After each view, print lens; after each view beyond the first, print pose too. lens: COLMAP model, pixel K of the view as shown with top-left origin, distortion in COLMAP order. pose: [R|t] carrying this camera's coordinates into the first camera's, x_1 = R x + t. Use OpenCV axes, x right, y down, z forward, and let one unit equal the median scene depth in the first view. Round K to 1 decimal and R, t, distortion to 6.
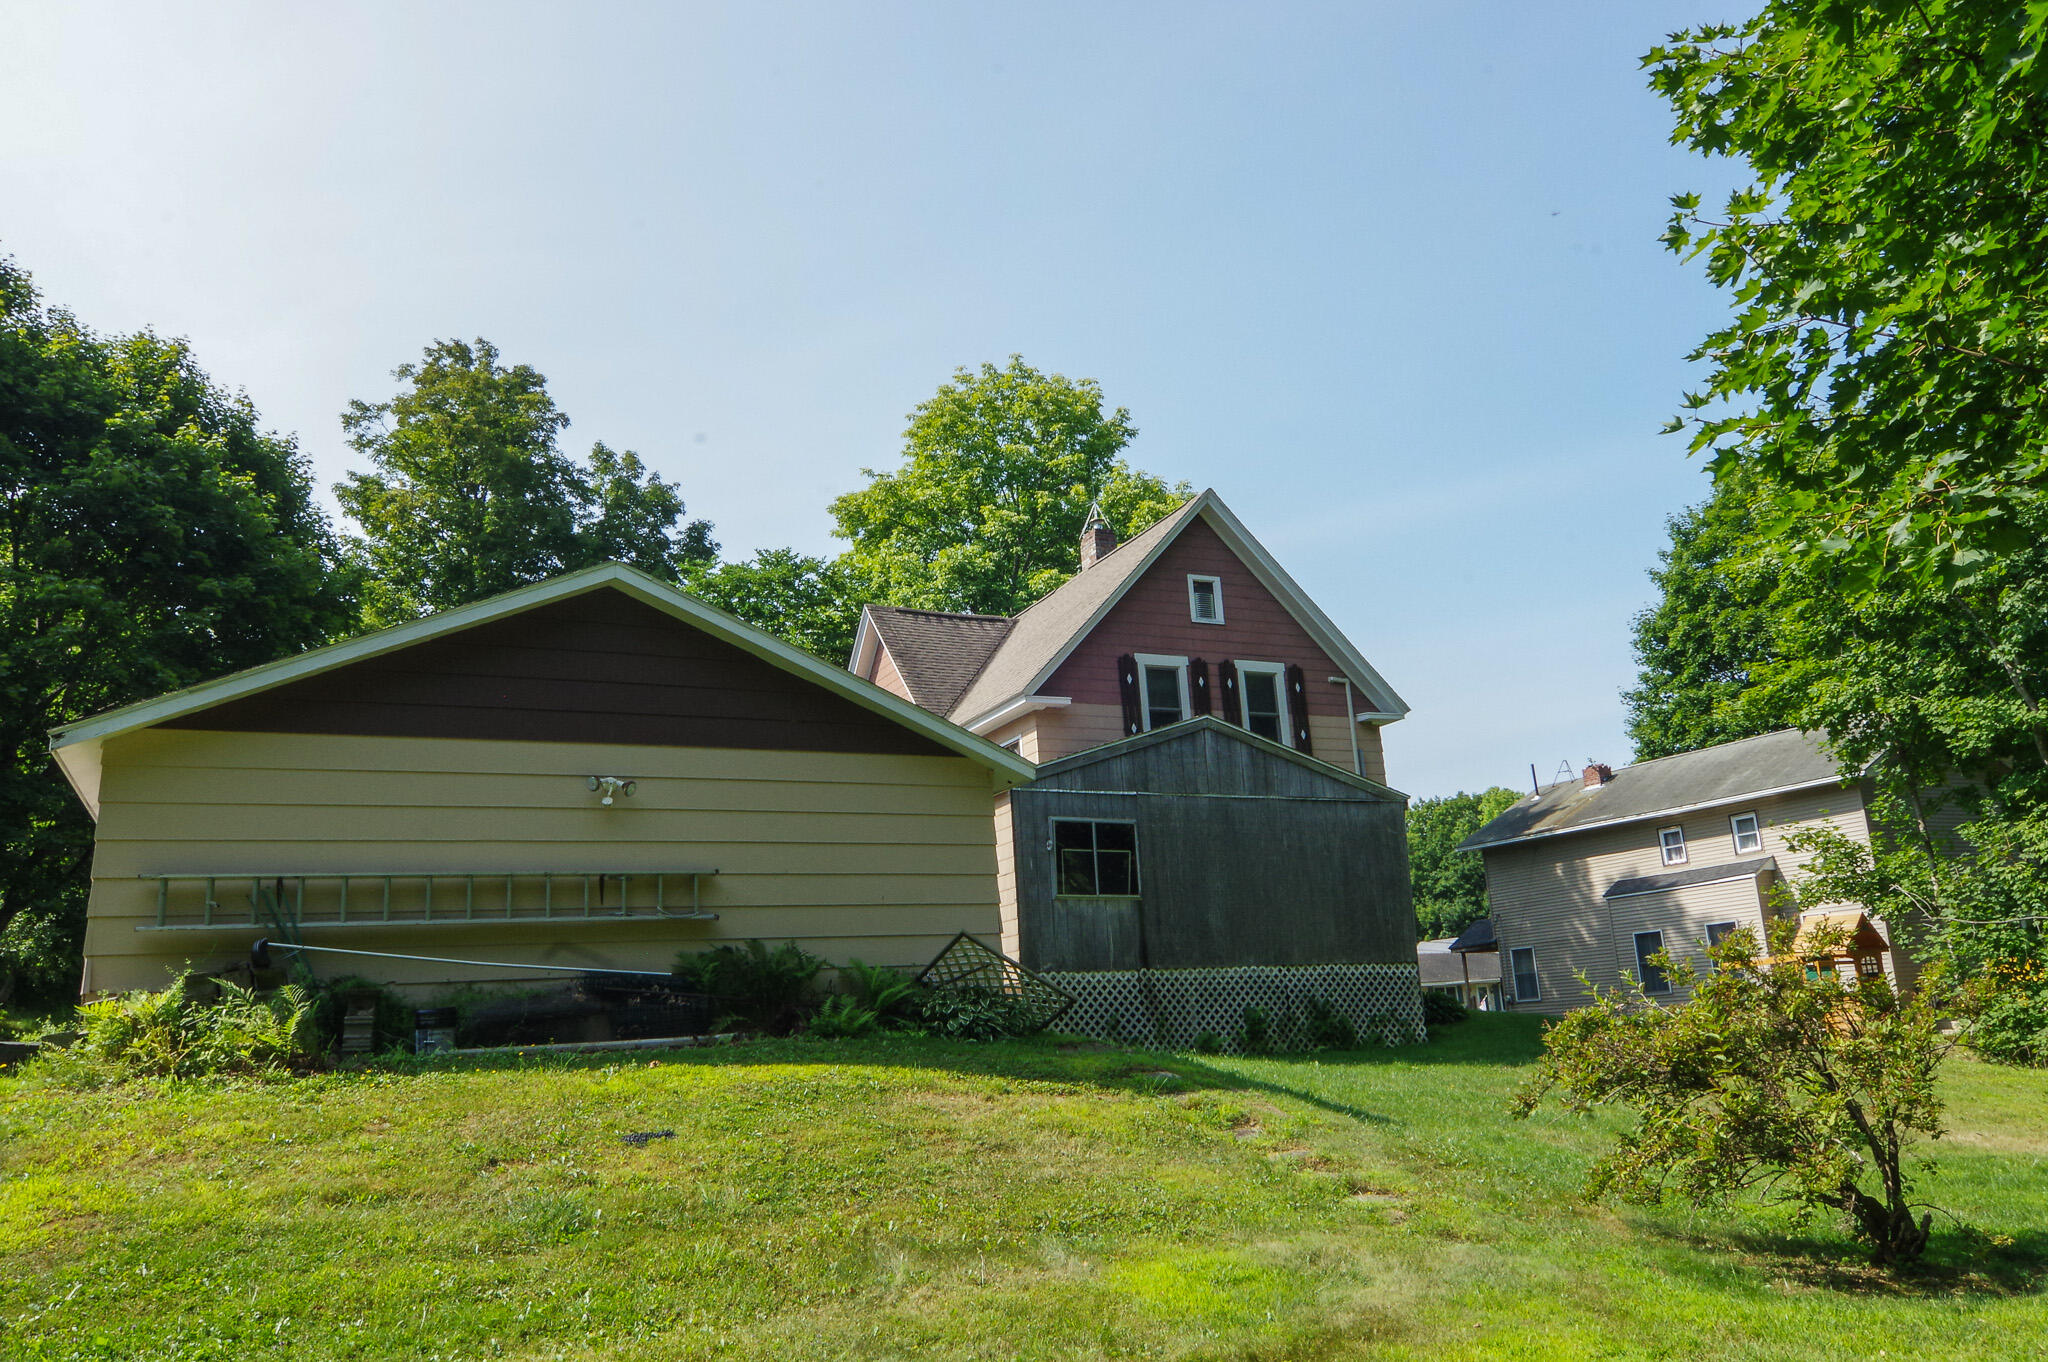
lens RADIAL K [[1427.1, 0, 1024.0], [0, 1427.1, 684.3], [0, 0, 1]] dist [0.005991, 0.000708]
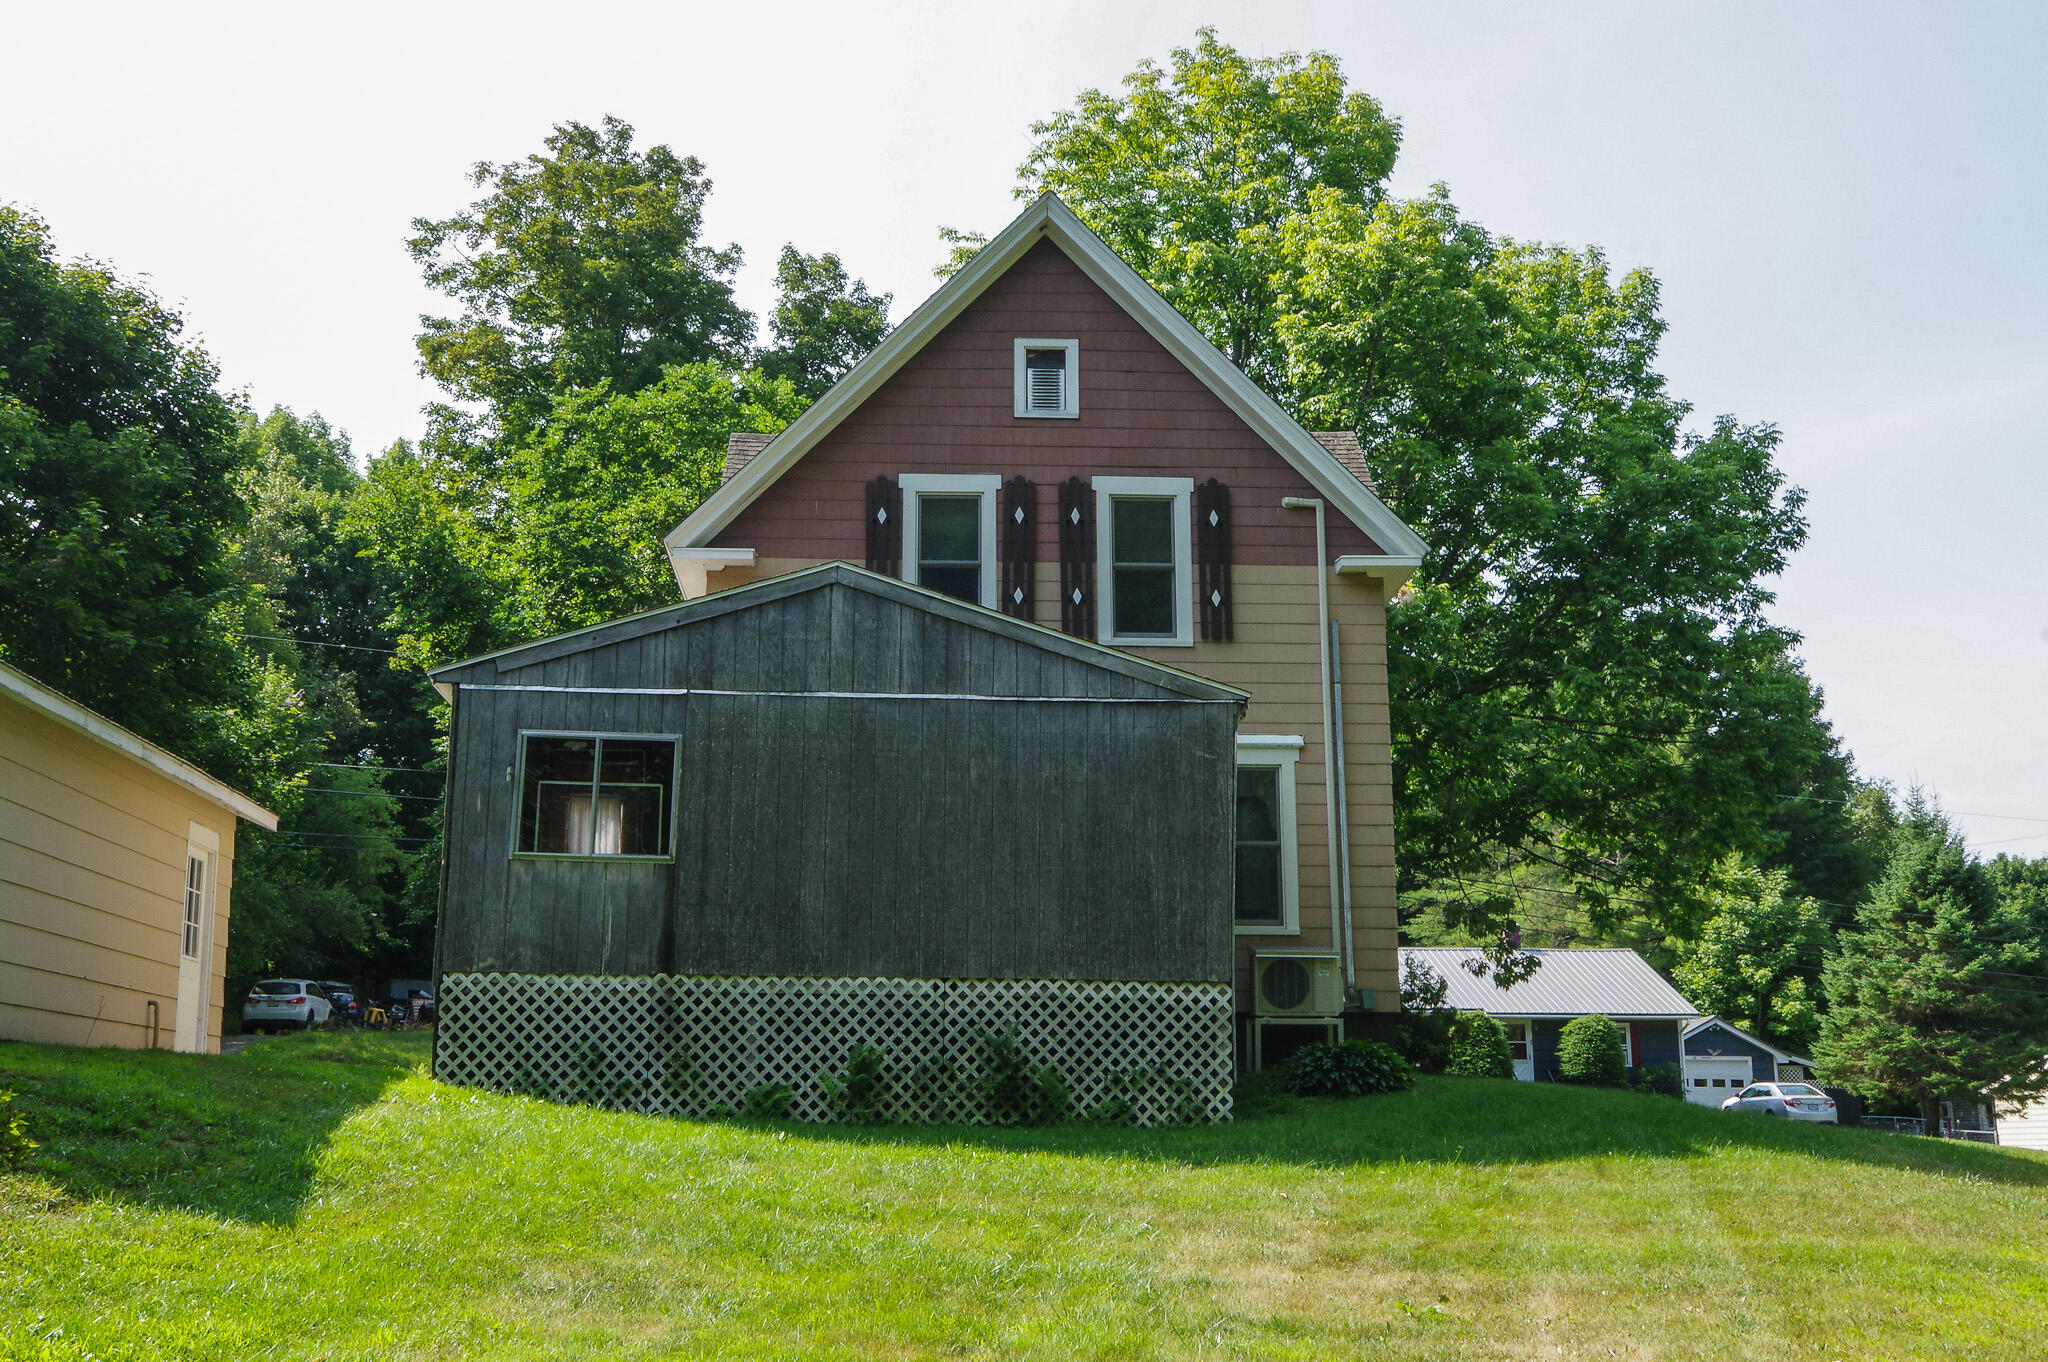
lens RADIAL K [[2111.9, 0, 1024.1], [0, 2111.9, 679.4], [0, 0, 1]] dist [0.016290, 0.000000]
pose [[0.923848, -0.024948, -0.381947, 0.533442], [0.038973, 0.998819, 0.029026, 0.047582], [0.380771, -0.041702, 0.923728, 0.203720]]
